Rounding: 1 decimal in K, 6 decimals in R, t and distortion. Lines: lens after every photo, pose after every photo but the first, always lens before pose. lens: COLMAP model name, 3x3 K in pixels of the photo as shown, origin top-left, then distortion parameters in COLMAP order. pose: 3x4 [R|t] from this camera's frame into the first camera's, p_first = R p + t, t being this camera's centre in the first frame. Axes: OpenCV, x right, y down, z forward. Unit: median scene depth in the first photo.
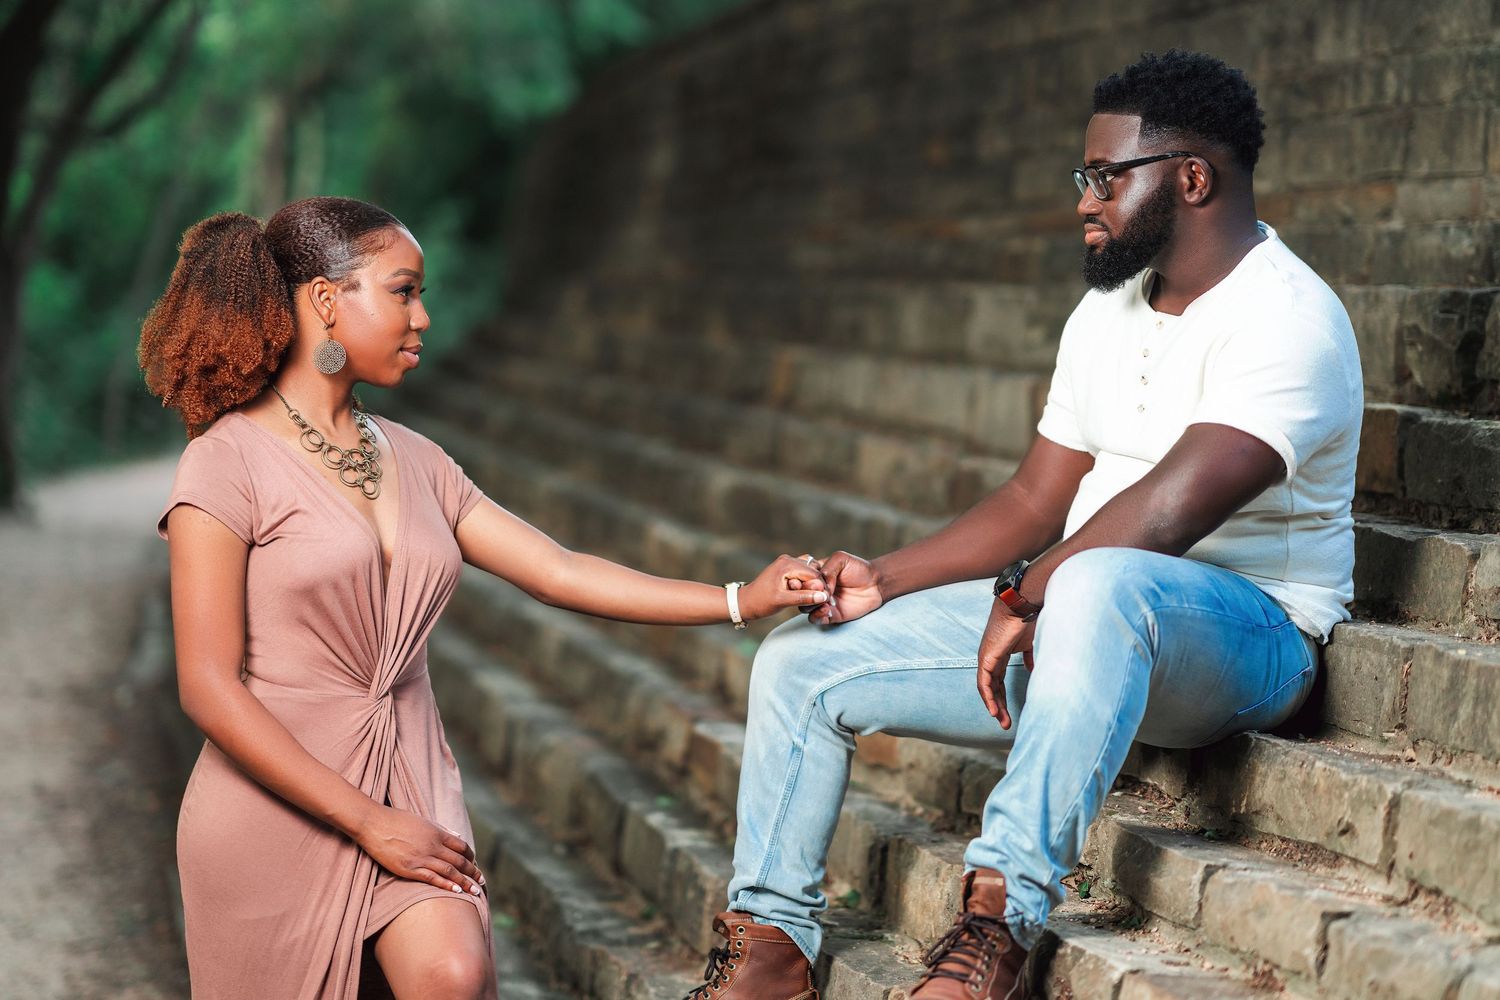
lens RADIAL K [[3599.4, 0, 750.0], [0, 3599.4, 500.0], [0, 0, 1]] dist [-0.066884, 0.544171]
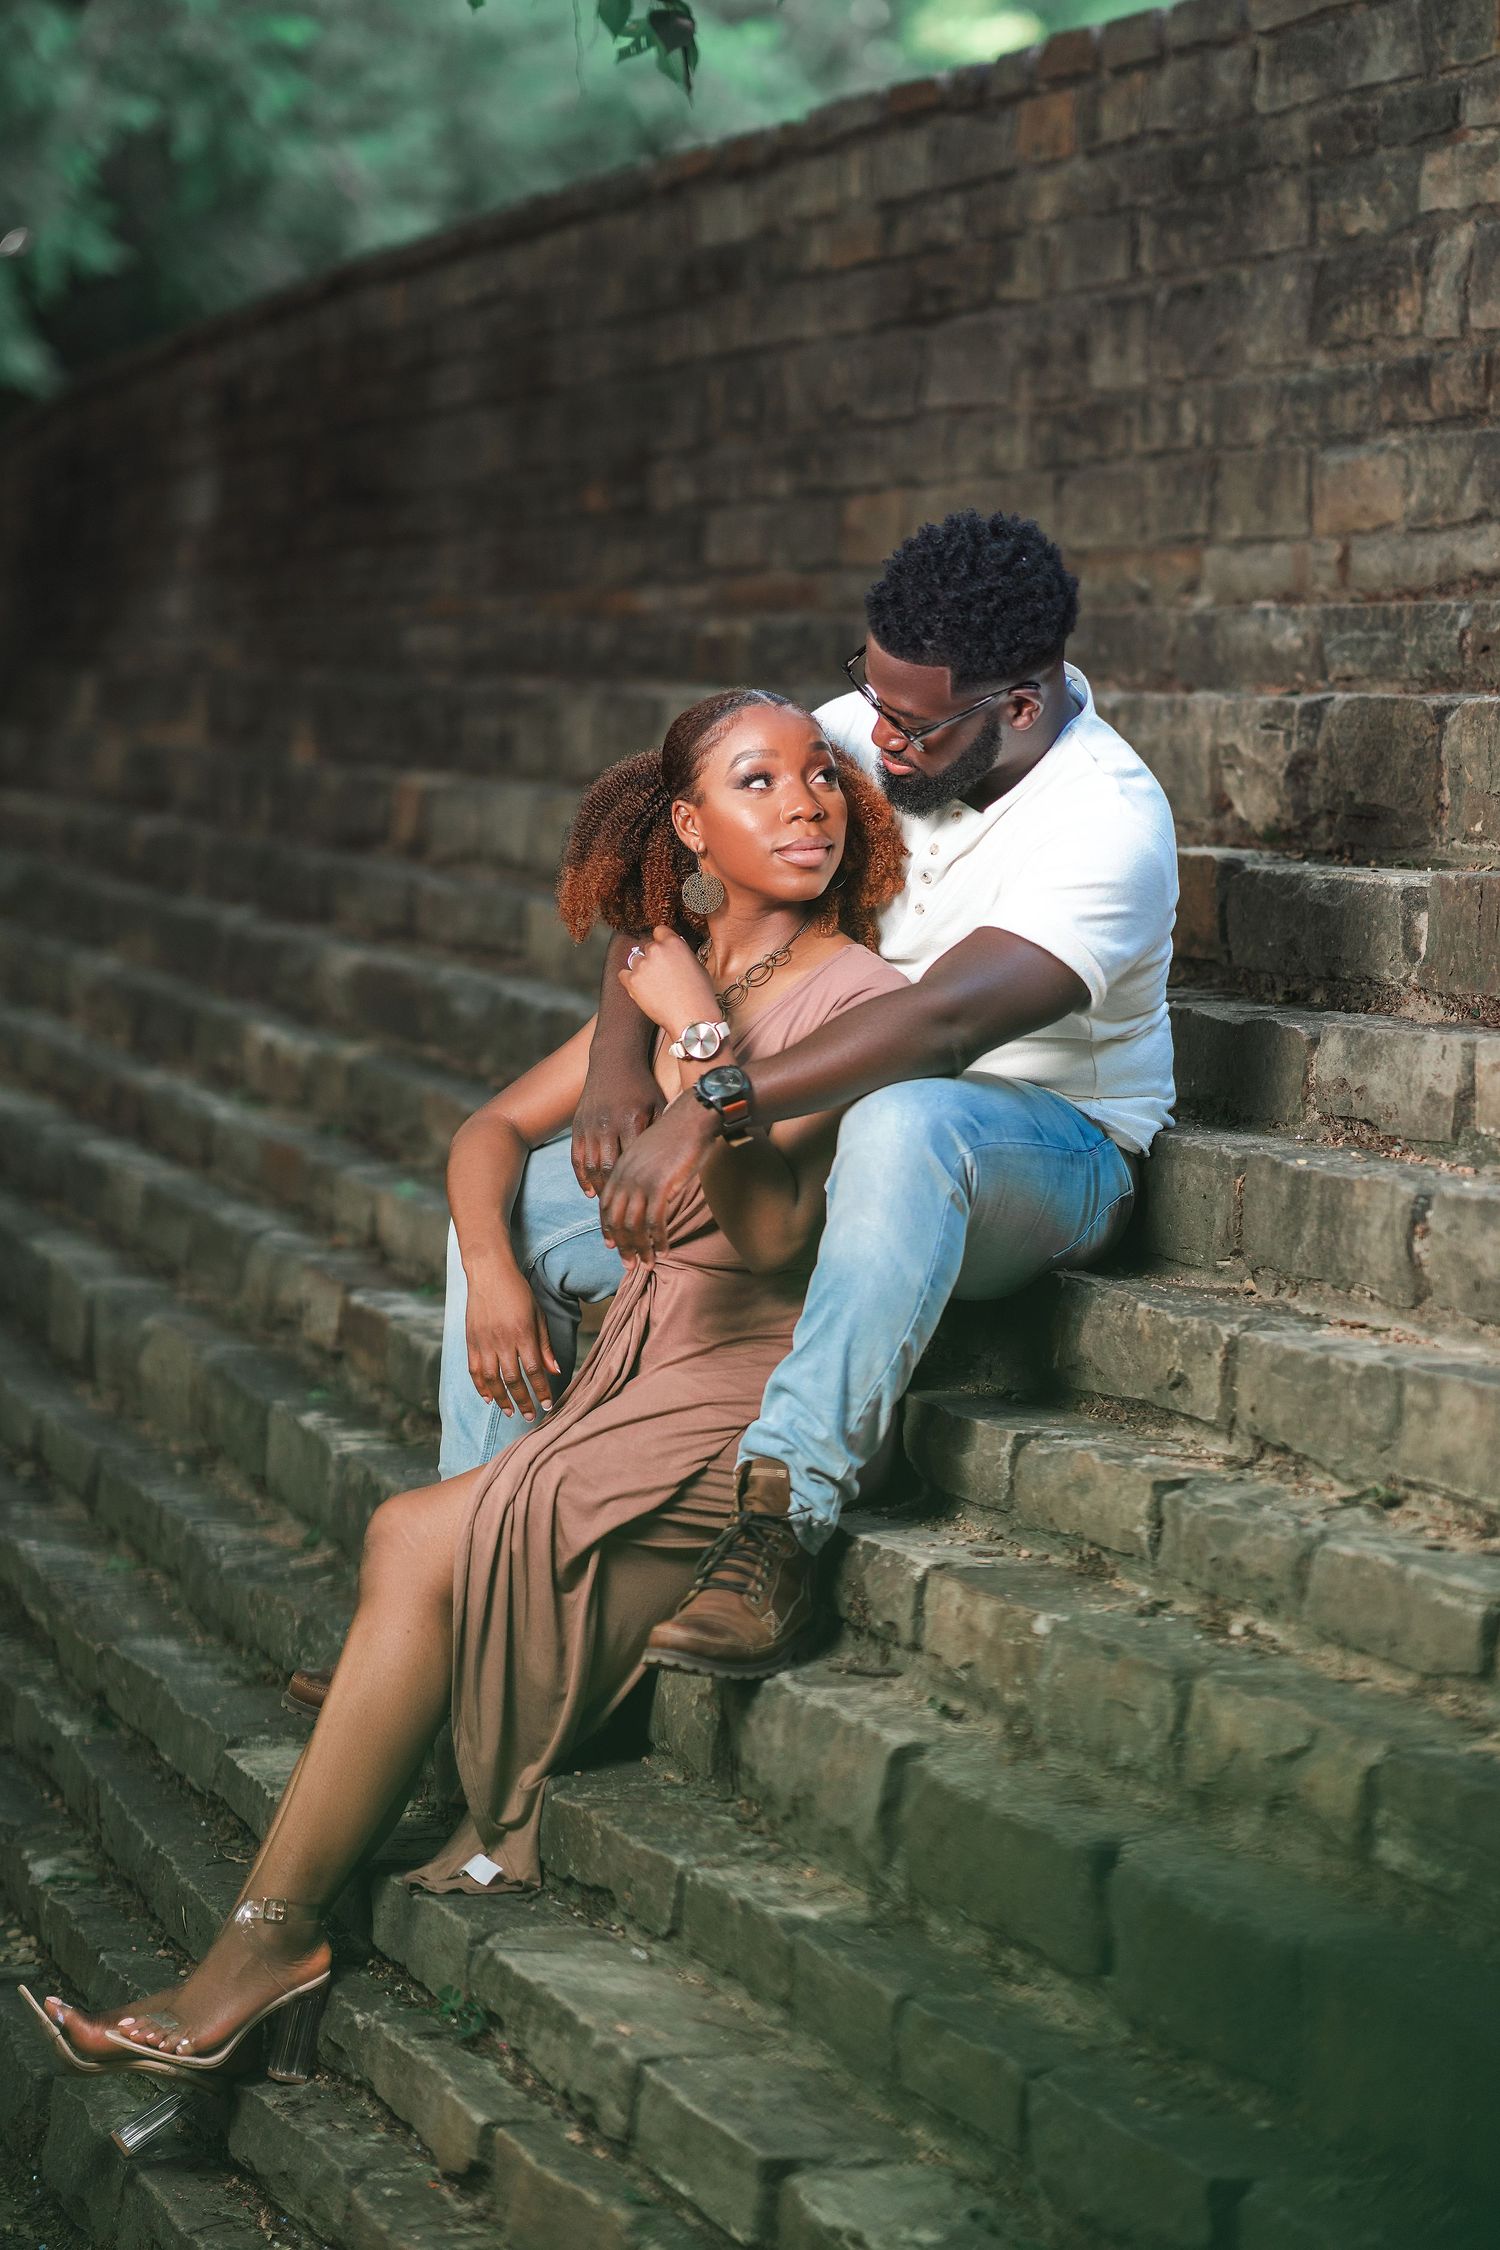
lens RADIAL K [[5399.1, 0, 750.0], [0, 5399.1, 1125.0], [0, 0, 1]] dist [-0.066884, 0.544171]
pose [[0.994548, -0.064507, 0.081937, -0.026636], [0.061059, 0.997167, 0.043922, -0.023816], [-0.084538, -0.038679, 0.995669, -0.197181]]
